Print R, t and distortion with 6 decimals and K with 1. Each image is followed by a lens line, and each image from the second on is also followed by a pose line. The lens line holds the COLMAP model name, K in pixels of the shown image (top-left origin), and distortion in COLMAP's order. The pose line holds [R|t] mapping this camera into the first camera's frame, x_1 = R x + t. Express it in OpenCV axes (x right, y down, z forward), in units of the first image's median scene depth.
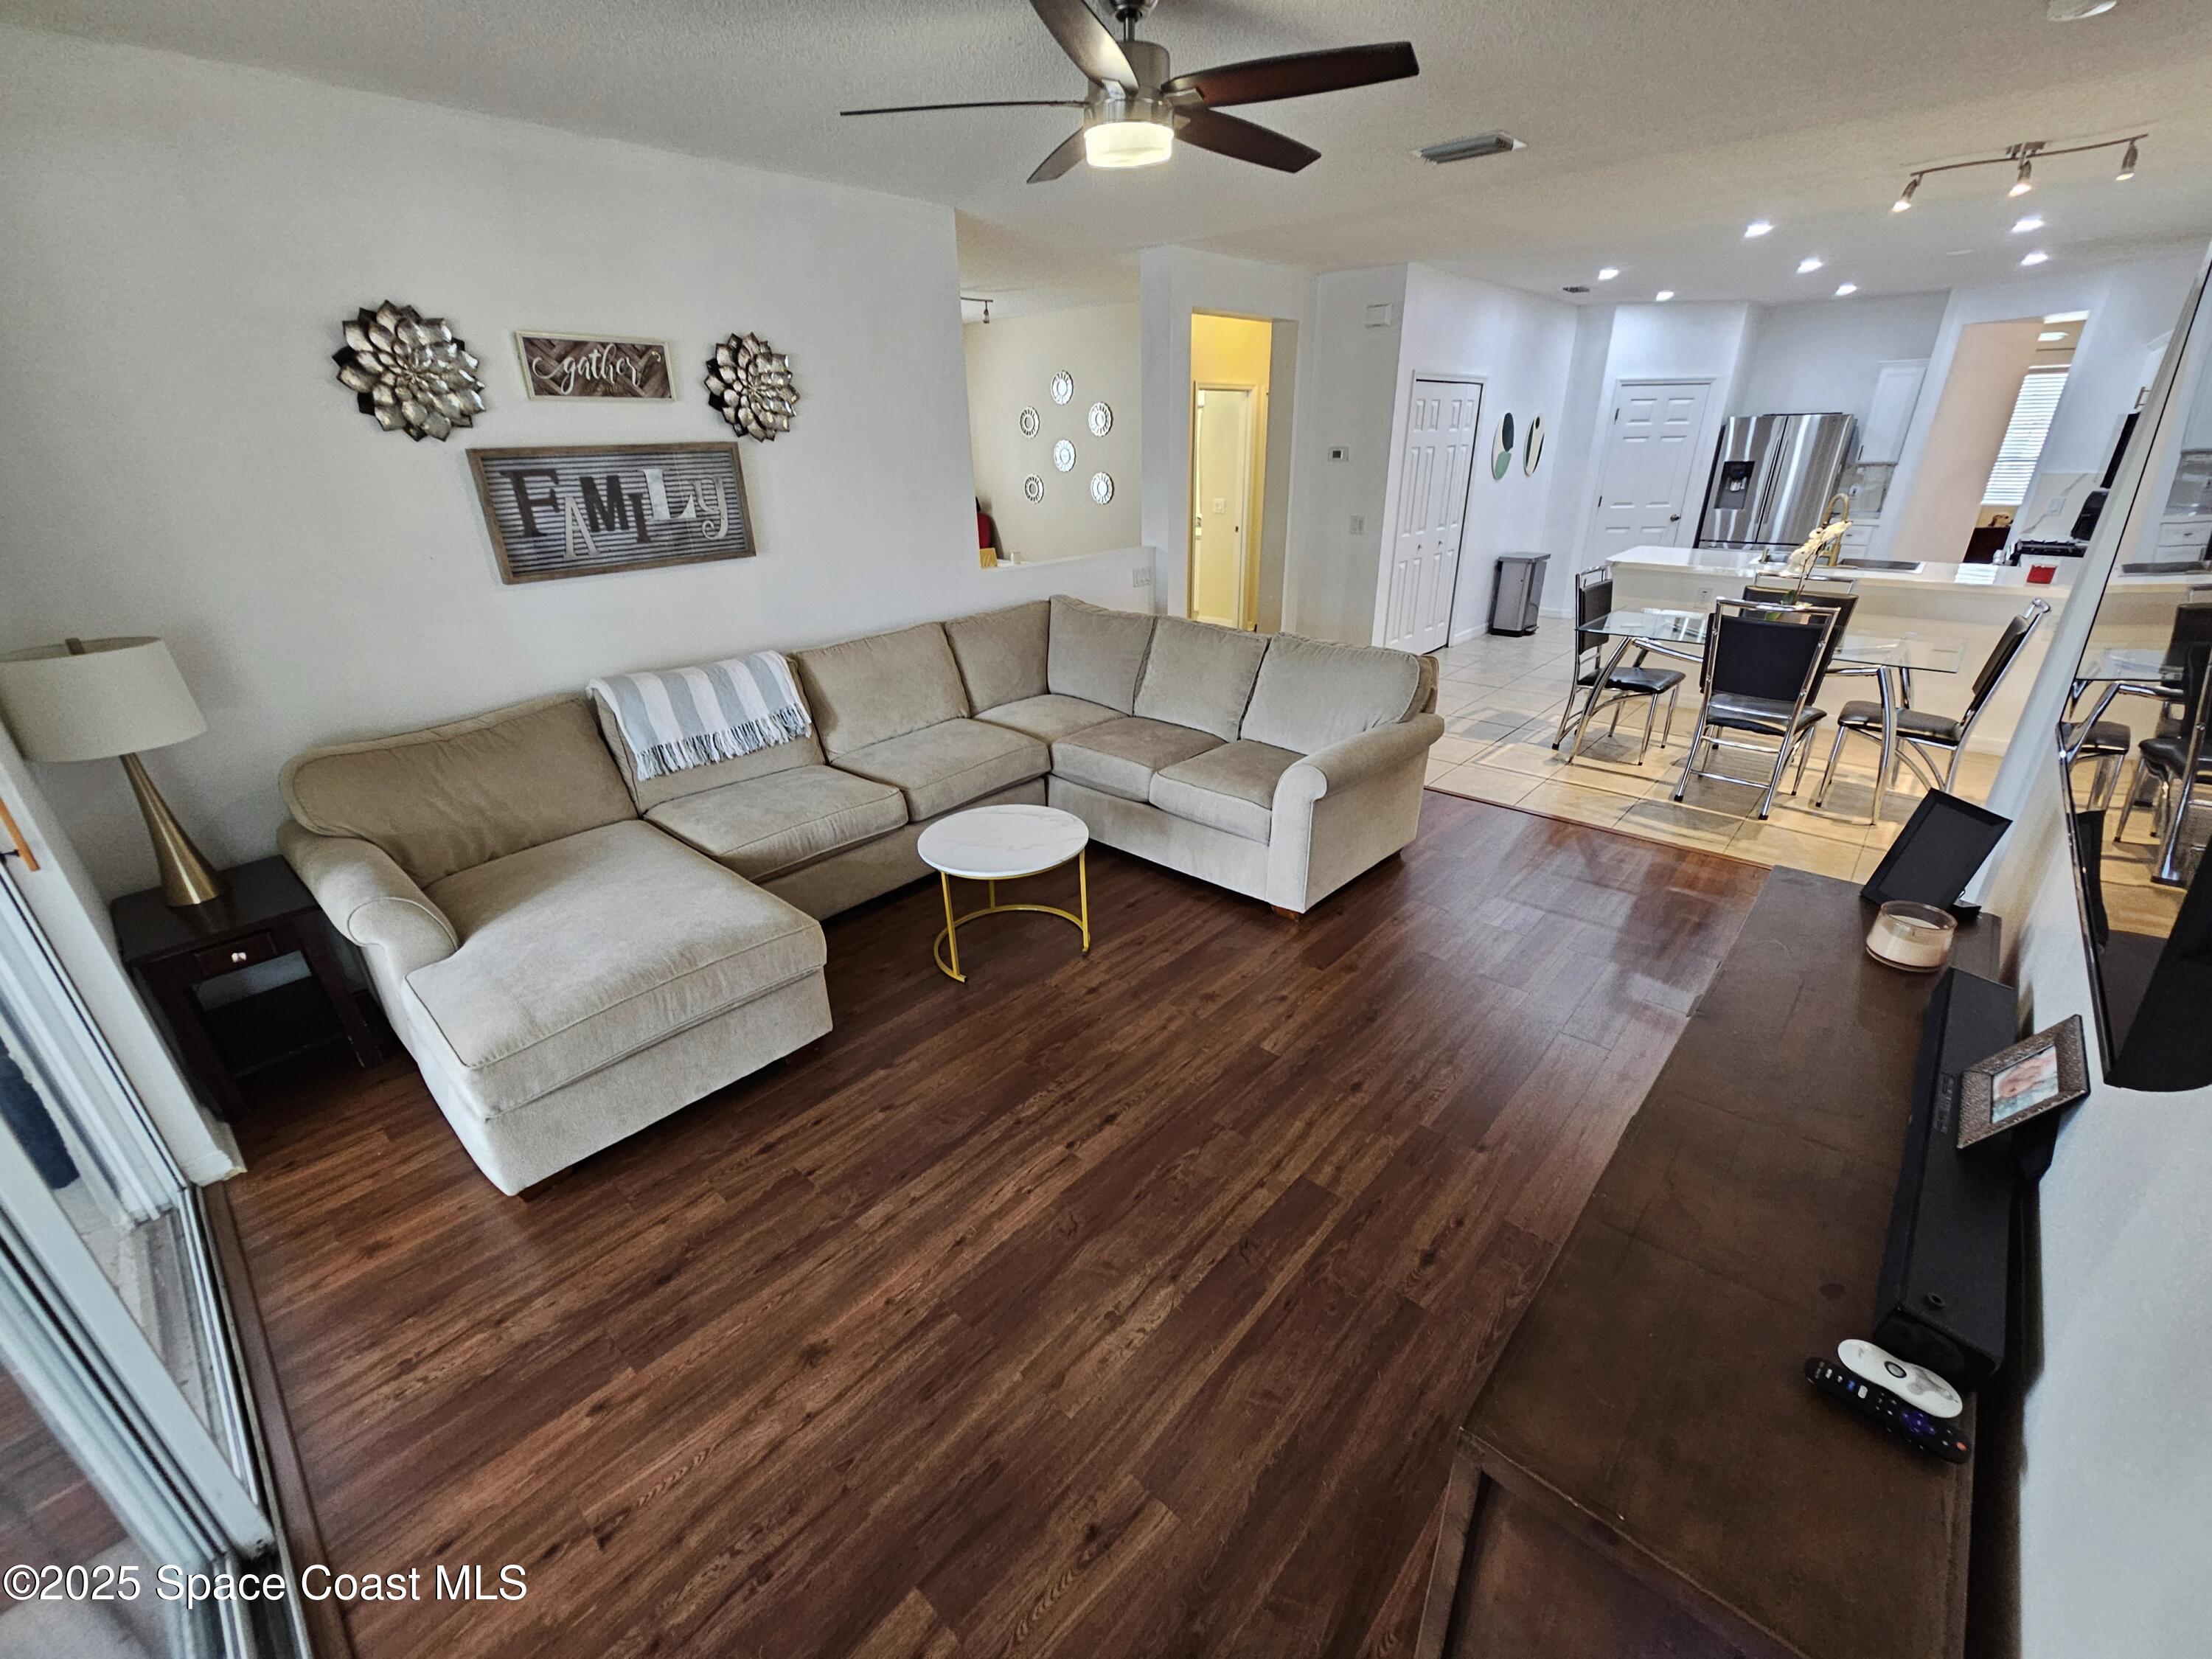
lens RADIAL K [[912.1, 0, 1103.5], [0, 912.1, 844.3], [0, 0, 1]] dist [-0.002896, -0.000783]
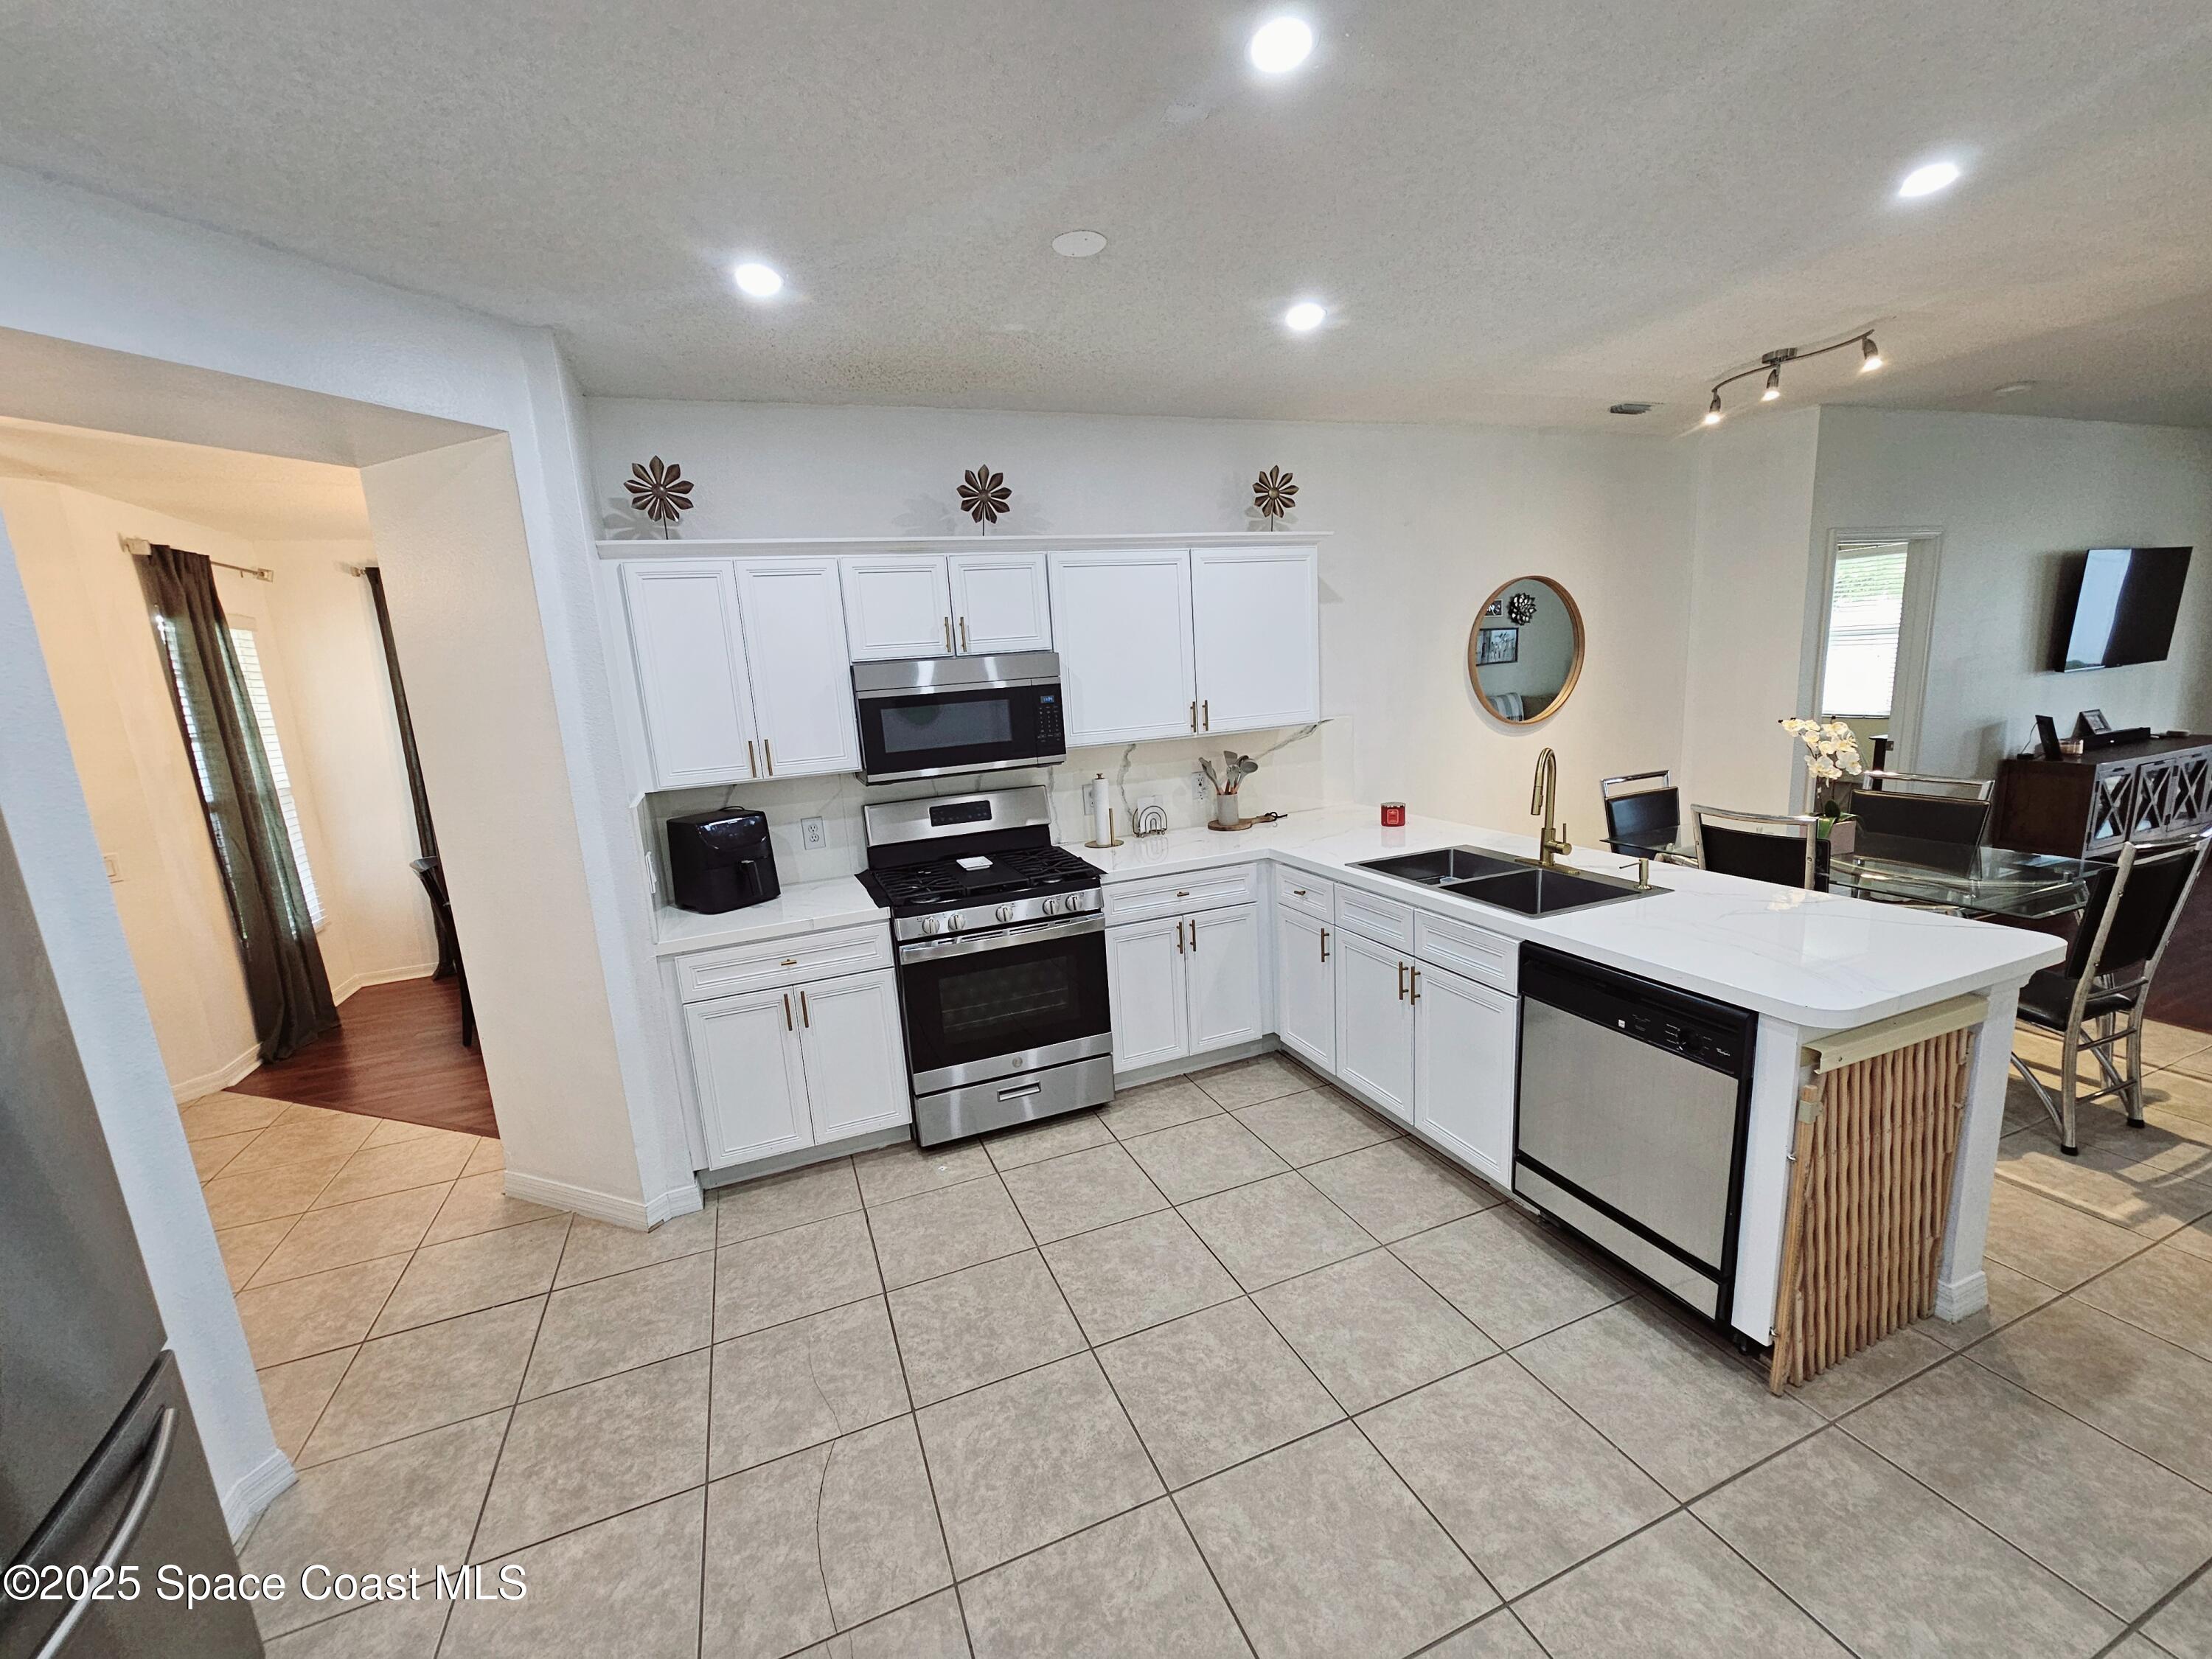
lens RADIAL K [[902.5, 0, 1102.8], [0, 902.5, 841.8], [0, 0, 1]] dist [-0.001480, -0.000184]
pose [[-0.894562, -0.008467, 0.446864, 0.996777], [0.257423, 0.807568, 0.530629, -0.850921], [-0.365366, 0.589714, -0.720240, 1.863261]]
